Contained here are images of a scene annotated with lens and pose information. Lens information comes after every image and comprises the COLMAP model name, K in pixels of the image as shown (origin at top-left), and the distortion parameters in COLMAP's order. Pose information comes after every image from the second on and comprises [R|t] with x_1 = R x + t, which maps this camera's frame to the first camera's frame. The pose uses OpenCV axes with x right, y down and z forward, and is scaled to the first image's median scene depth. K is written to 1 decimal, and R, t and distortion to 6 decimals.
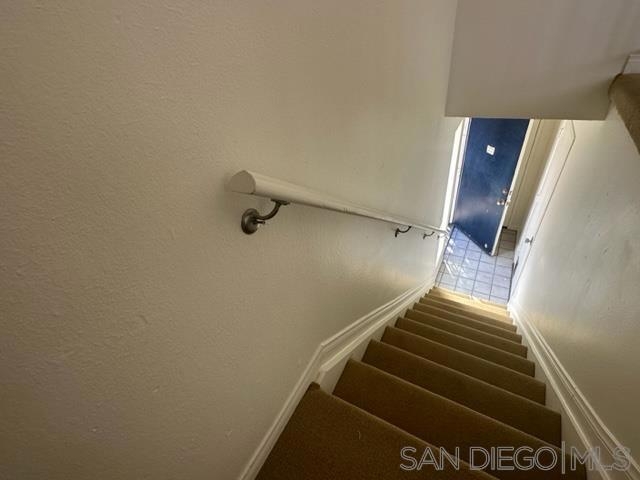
lens RADIAL K [[296.9, 0, 320.1], [0, 296.9, 240.8], [0, 0, 1]] dist [-0.003067, 0.001344]
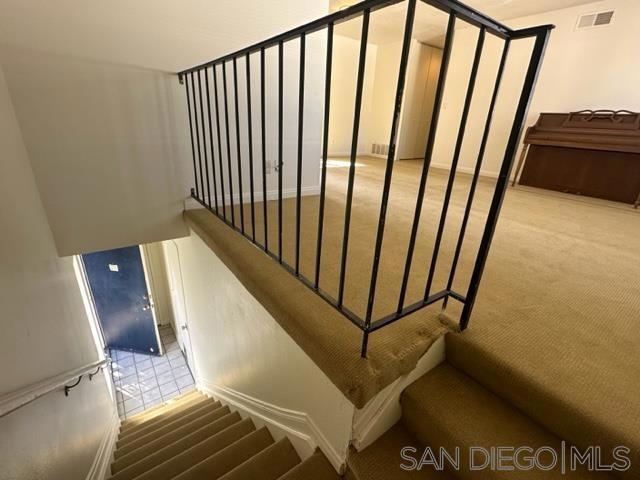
lens RADIAL K [[296.9, 0, 320.0], [0, 296.9, 242.2], [0, 0, 1]] dist [-0.003067, 0.001344]
pose [[0.389992, -0.201711, 0.898453, -0.072793], [0.481289, 0.876478, -0.012136, -0.020249], [-0.785027, 0.437148, 0.438901, -0.084206]]
